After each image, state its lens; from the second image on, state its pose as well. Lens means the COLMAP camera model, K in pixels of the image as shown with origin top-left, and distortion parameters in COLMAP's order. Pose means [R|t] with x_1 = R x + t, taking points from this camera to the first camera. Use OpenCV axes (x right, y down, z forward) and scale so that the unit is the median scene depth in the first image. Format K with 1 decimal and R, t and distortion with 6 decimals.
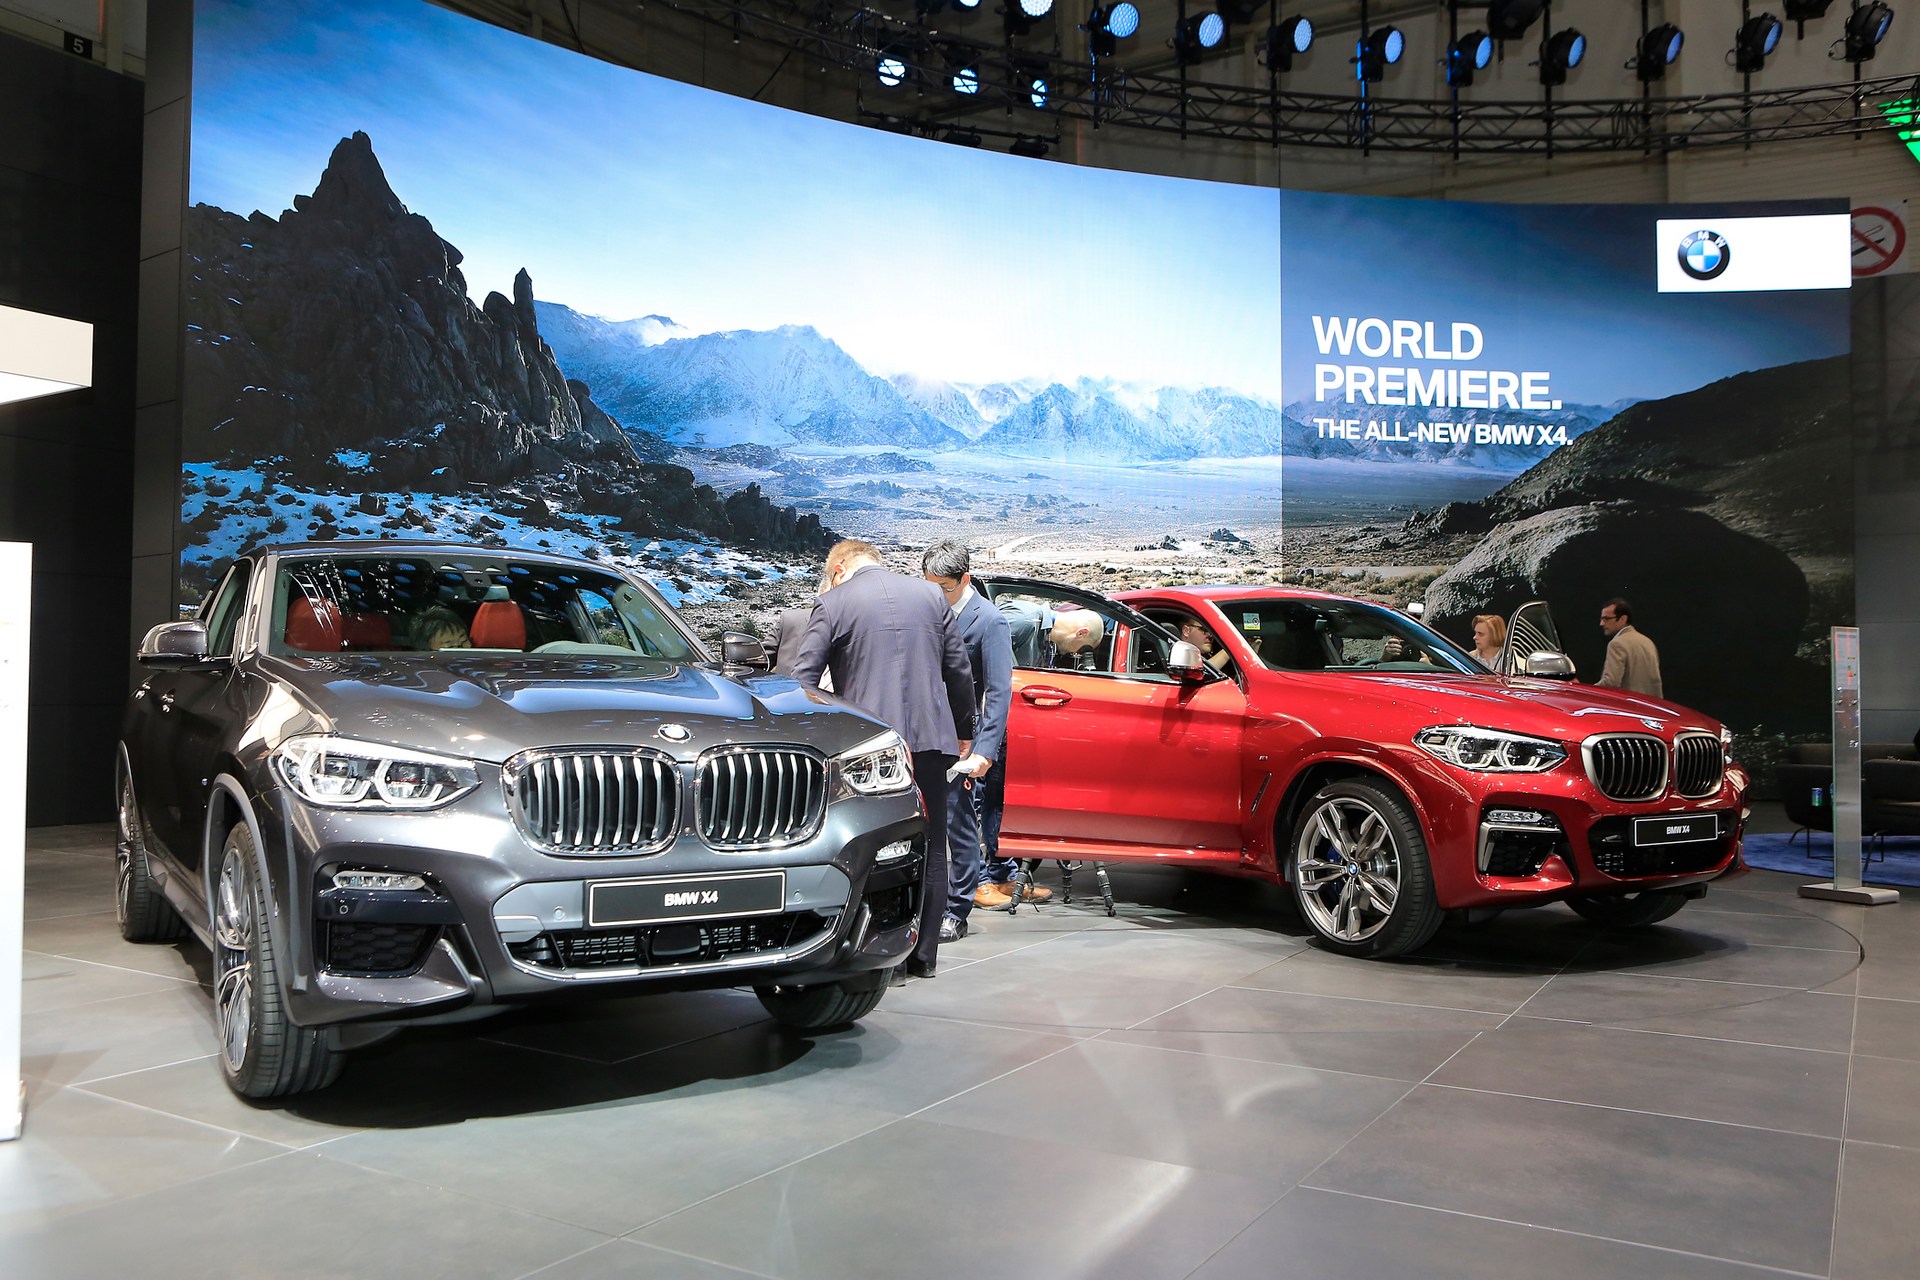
lens RADIAL K [[1509.1, 0, 954.2], [0, 1509.1, 649.0], [0, 0, 1]] dist [-0.125254, 0.127507]
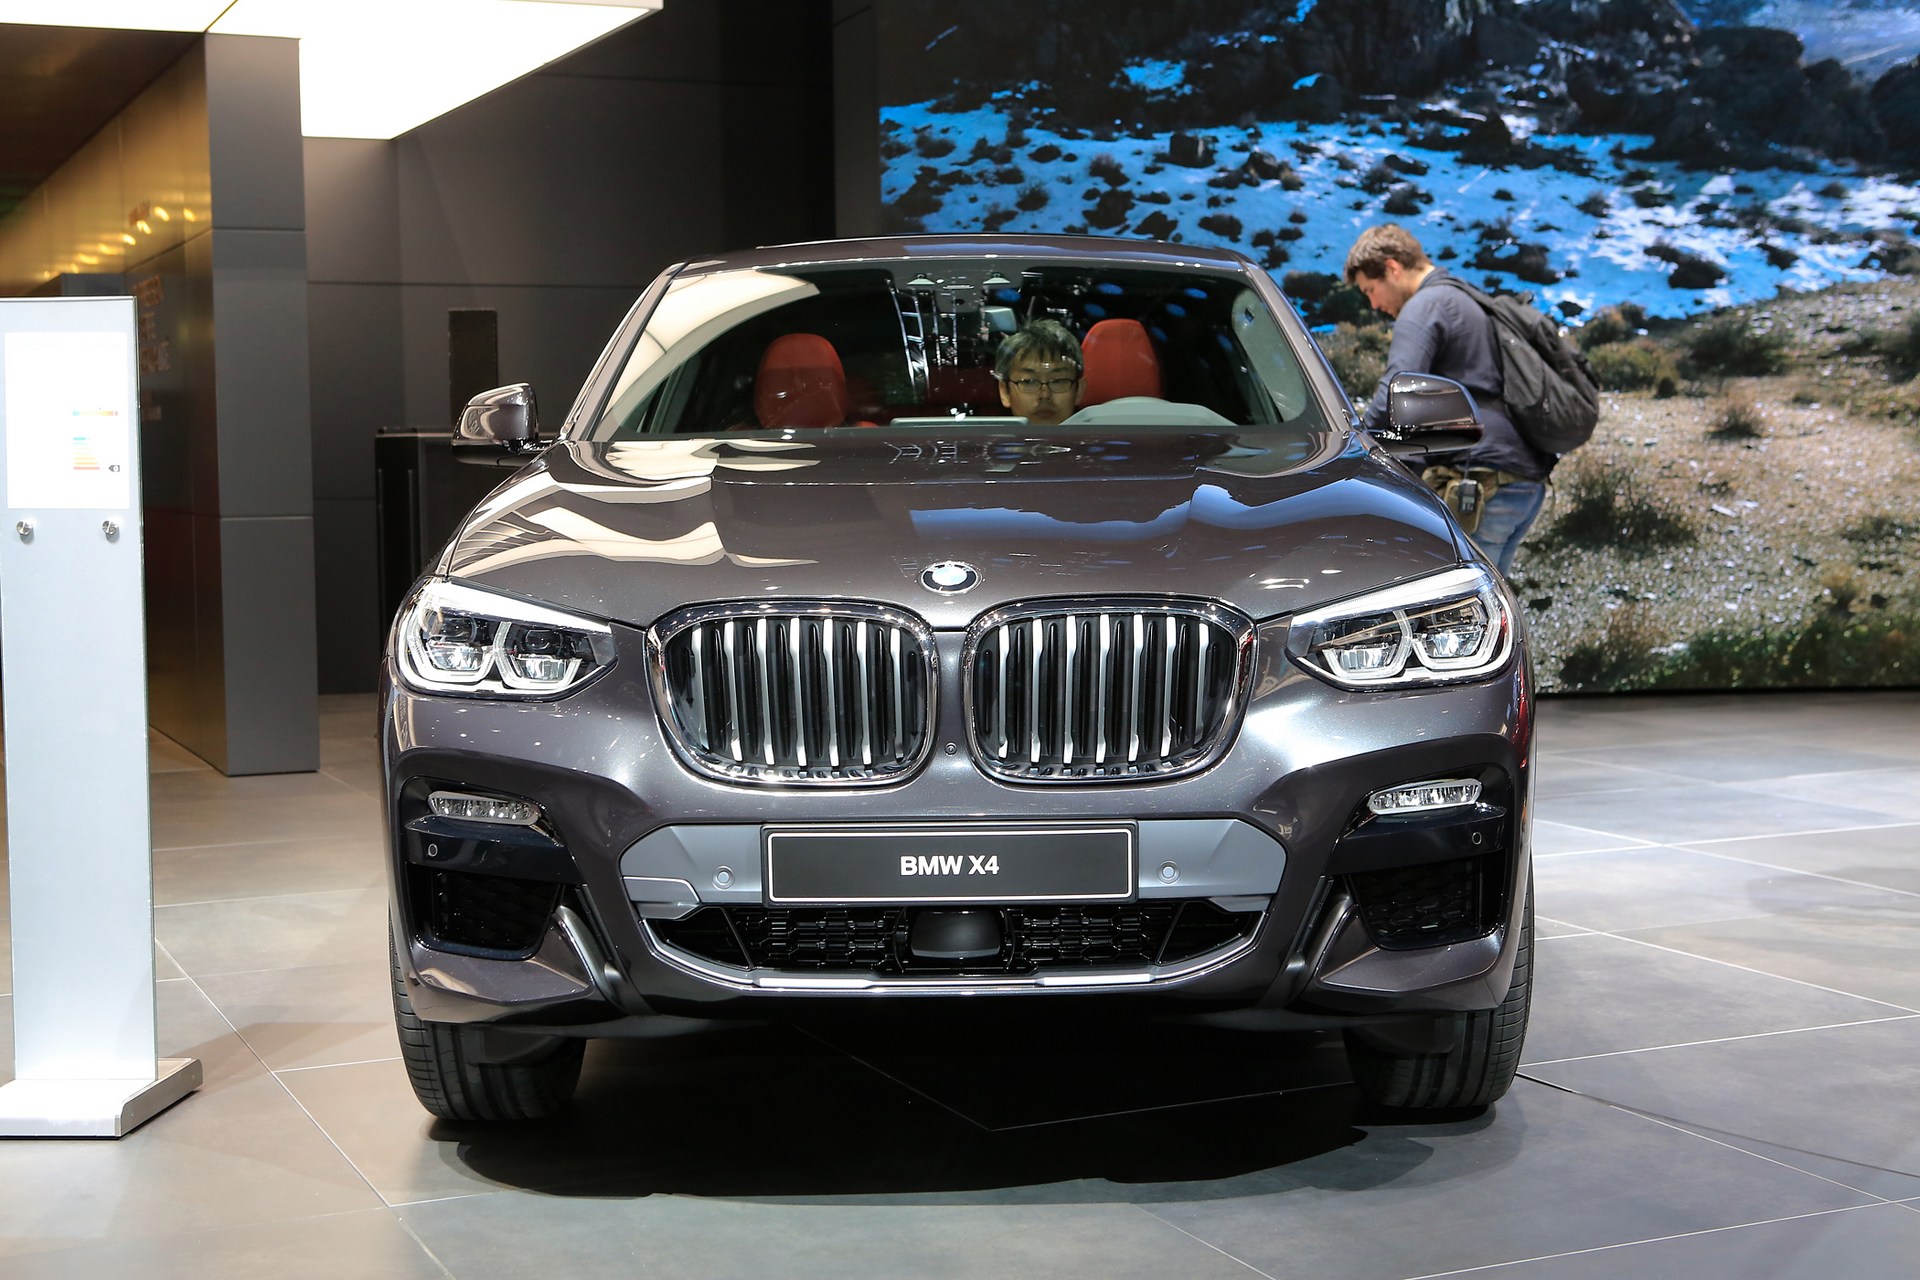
lens RADIAL K [[2674.0, 0, 959.2], [0, 2674.0, 635.2], [0, 0, 1]] dist [0.010514, 0.035918]
pose [[0.831176, 0.024150, -0.555485, 0.127531], [0.032101, 0.995305, 0.091305, -0.005277], [0.555082, -0.093722, 0.826498, 0.049580]]
